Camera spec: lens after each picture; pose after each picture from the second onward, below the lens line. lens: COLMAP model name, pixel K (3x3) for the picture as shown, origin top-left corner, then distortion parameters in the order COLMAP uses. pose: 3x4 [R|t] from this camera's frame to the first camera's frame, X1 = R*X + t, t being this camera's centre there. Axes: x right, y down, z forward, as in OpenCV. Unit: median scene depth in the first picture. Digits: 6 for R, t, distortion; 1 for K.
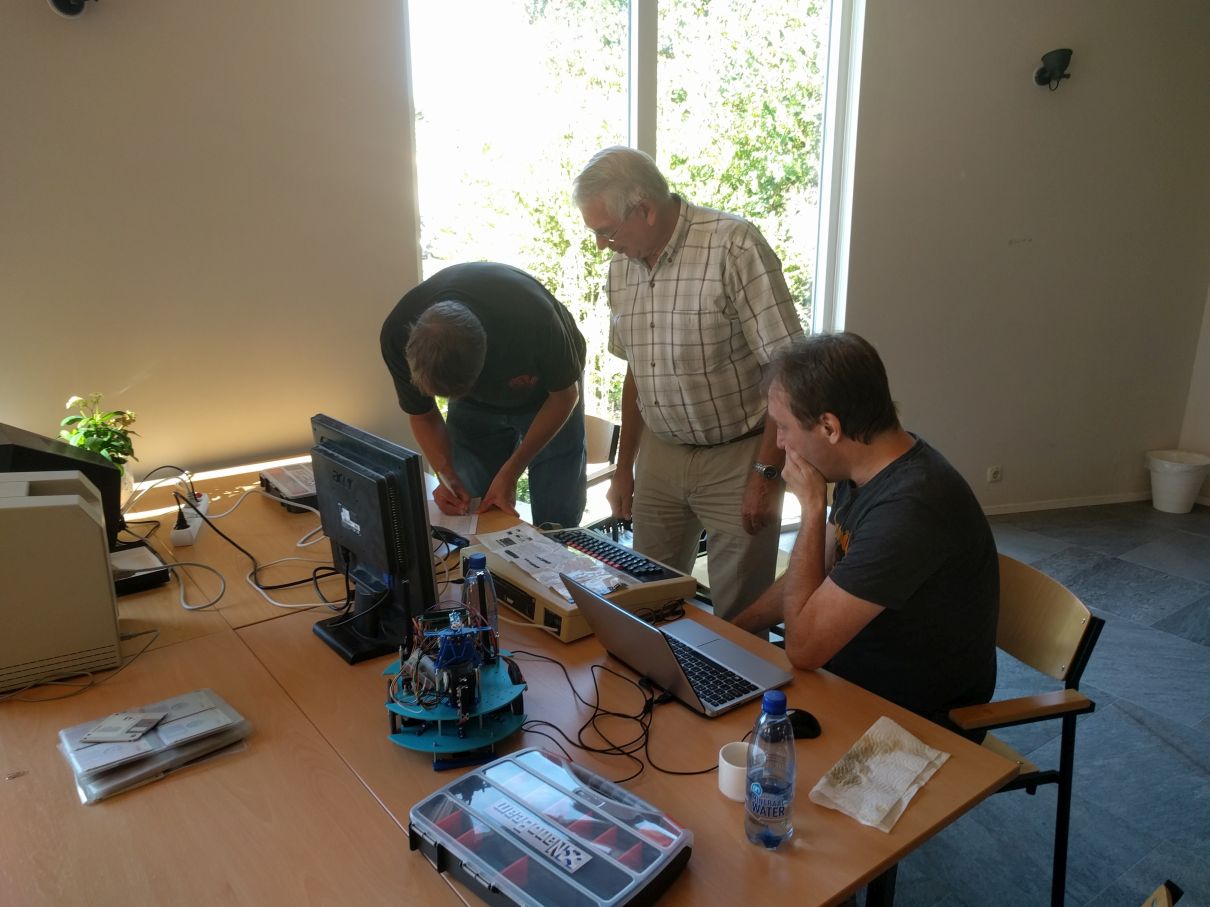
lens RADIAL K [[894.6, 0, 602.1], [0, 894.6, 460.9], [0, 0, 1]] dist [0.001069, 0.034824]
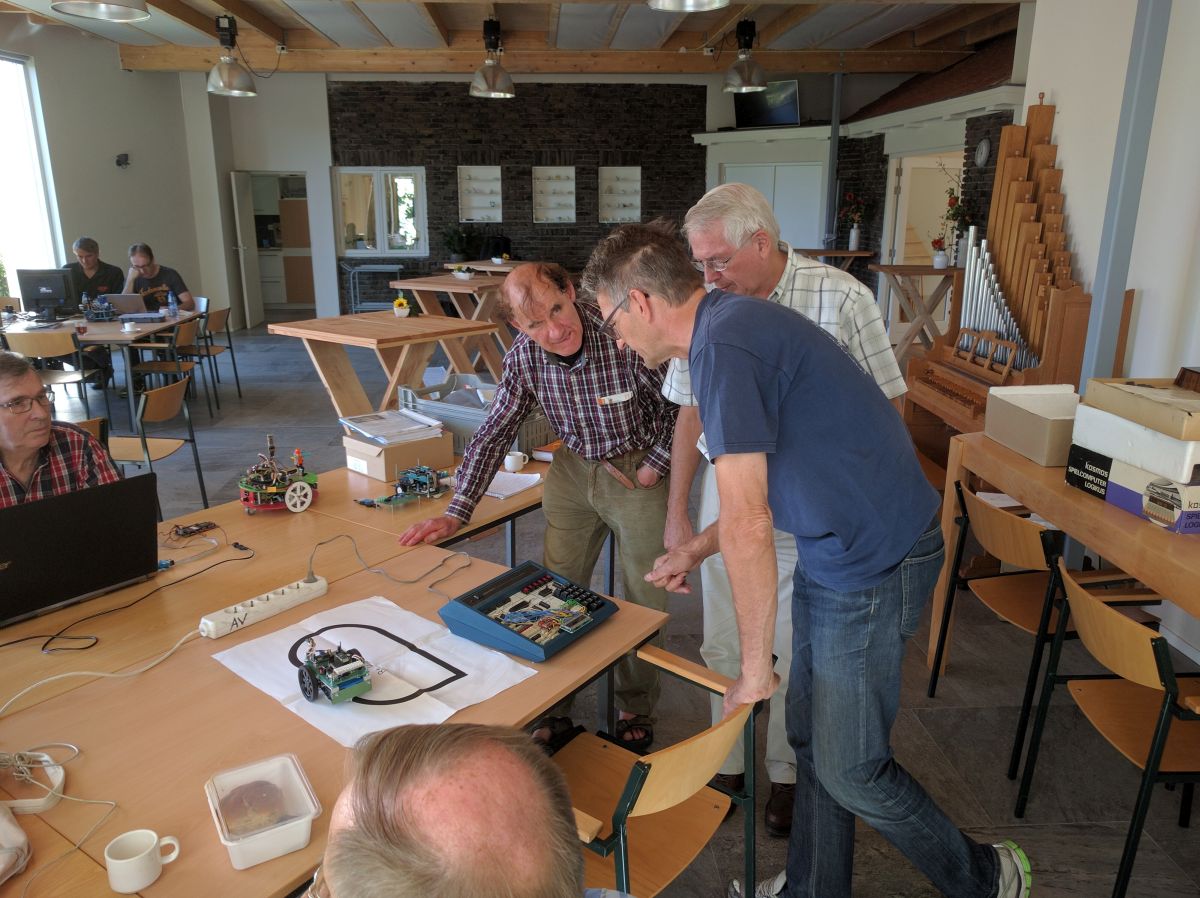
lens RADIAL K [[887.2, 0, 597.1], [0, 887.2, 456.3], [0, 0, 1]] dist [0.001069, 0.034824]
pose [[0.521285, -0.222947, 0.823746, -2.788259], [0.221218, 0.967578, 0.121884, 0.980109], [-0.824212, 0.118691, 0.553703, -3.717311]]
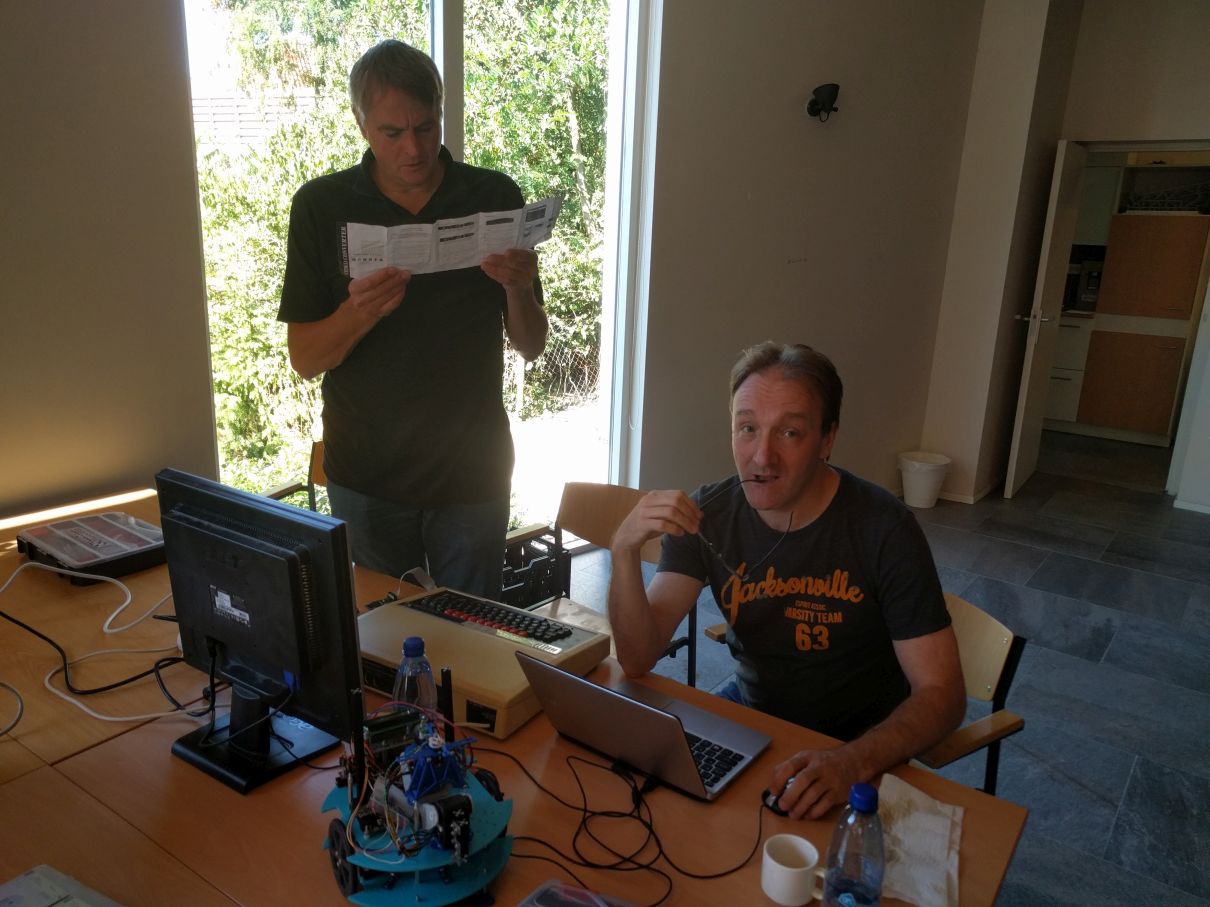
lens RADIAL K [[894.6, 0, 602.1], [0, 894.6, 460.9], [0, 0, 1]] dist [0.001069, 0.034824]
pose [[0.954439, -0.040460, 0.295651, -0.201736], [0.042520, 0.999095, -0.000541, -0.047022], [-0.295361, 0.013088, 0.955296, 0.161053]]
